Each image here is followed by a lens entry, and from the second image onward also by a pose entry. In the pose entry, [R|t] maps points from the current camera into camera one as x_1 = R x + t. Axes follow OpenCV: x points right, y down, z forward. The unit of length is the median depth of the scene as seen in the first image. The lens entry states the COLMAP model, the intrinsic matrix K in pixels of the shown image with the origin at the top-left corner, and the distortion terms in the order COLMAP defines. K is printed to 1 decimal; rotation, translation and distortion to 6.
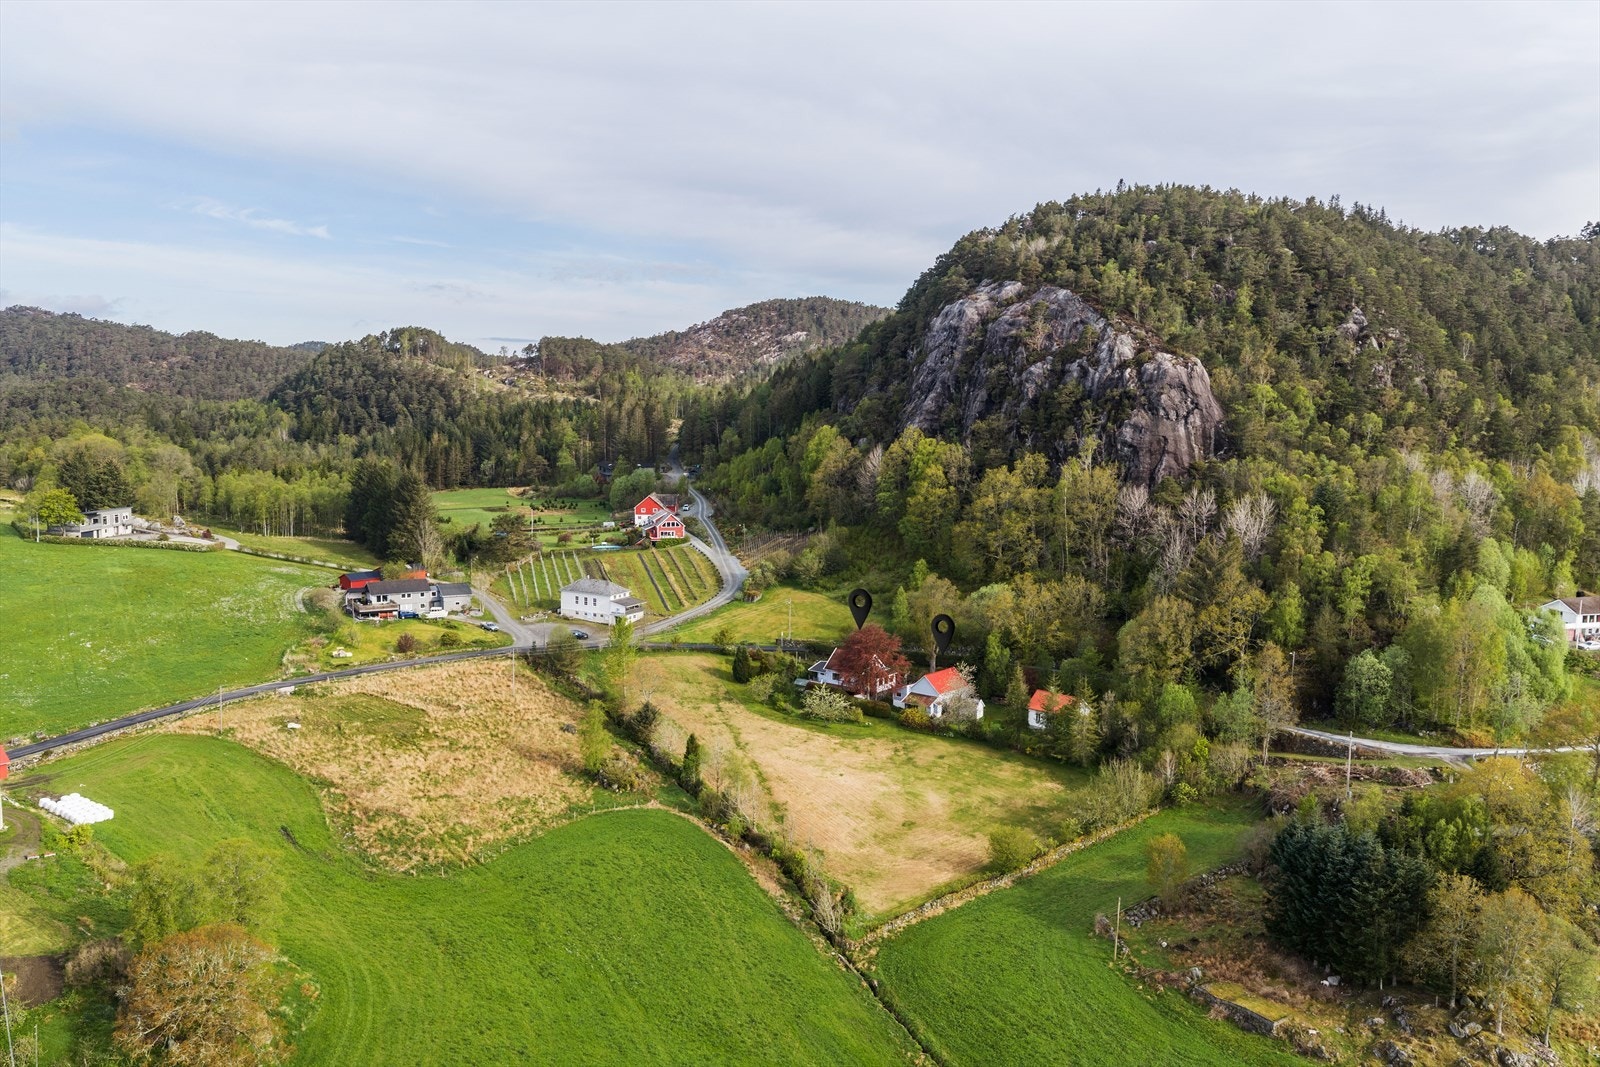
lens RADIAL K [[1356.8, 0, 800.0], [0, 1356.8, 533.5], [0, 0, 1]] dist [0.003921, -0.005774]
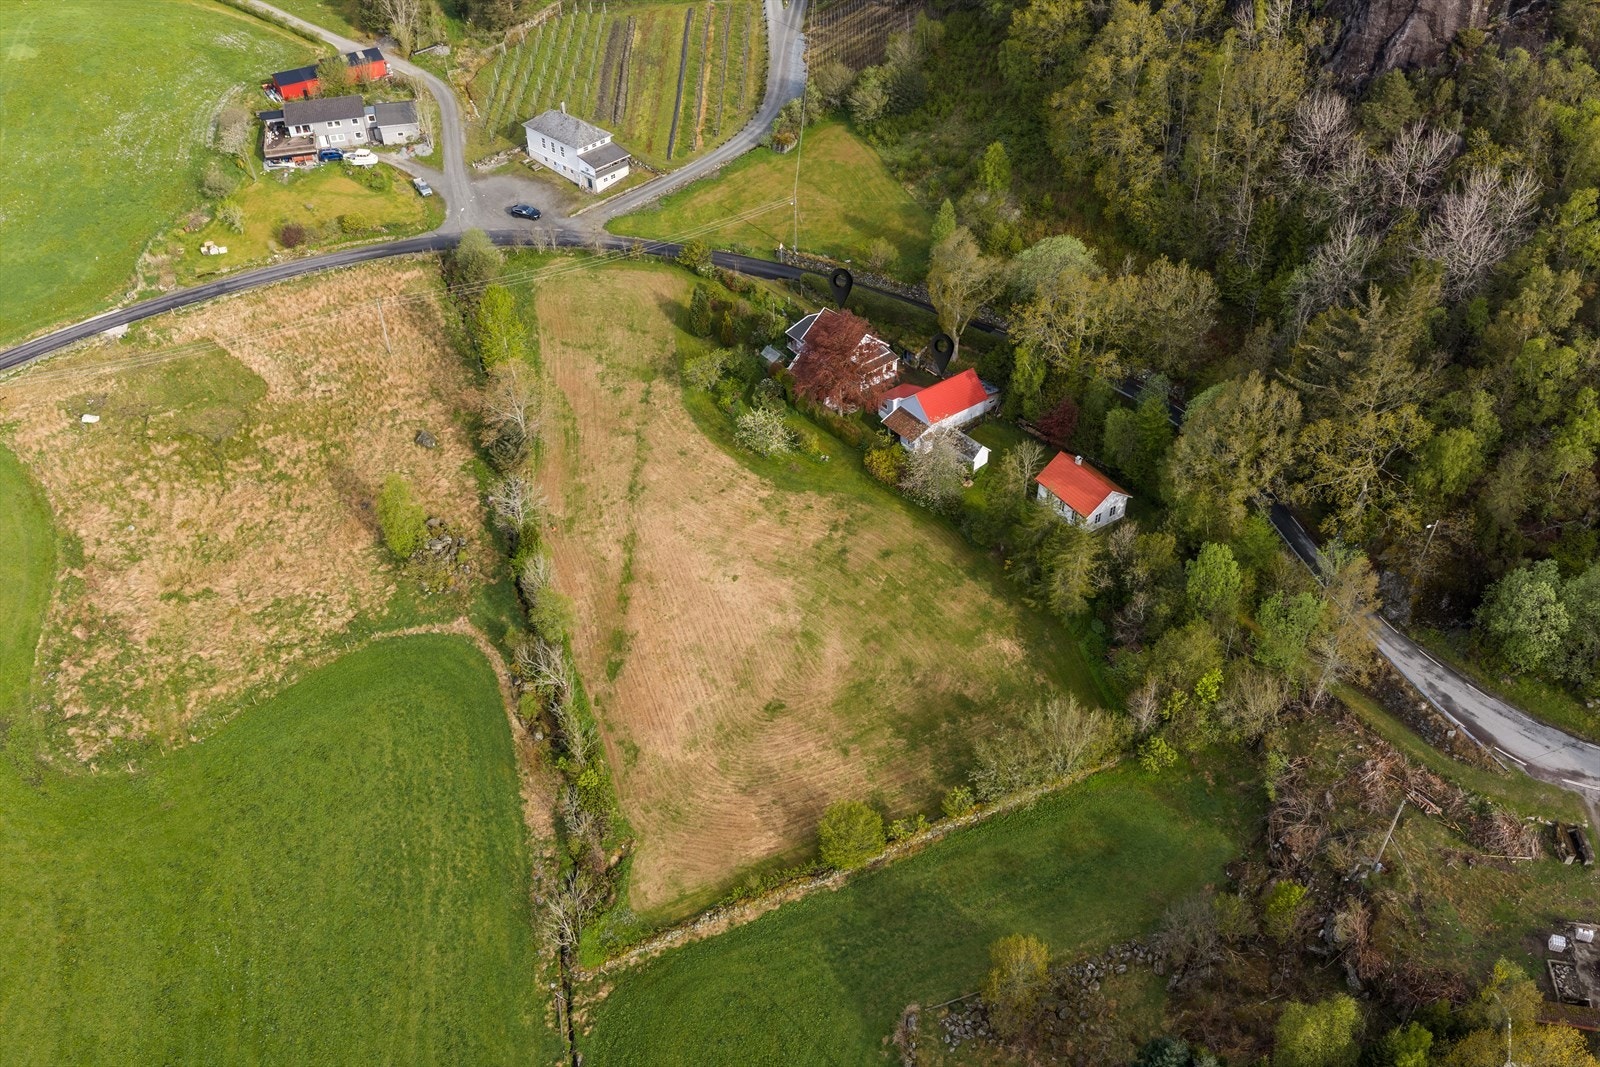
lens RADIAL K [[1356.8, 0, 800.0], [0, 1356.8, 533.5], [0, 0, 1]] dist [0.003921, -0.005774]
pose [[0.964316, 0.149726, -0.218352, 0.206540], [-0.000792, 0.826358, 0.563145, -0.240148], [0.264754, -0.542877, 0.796988, 0.401571]]
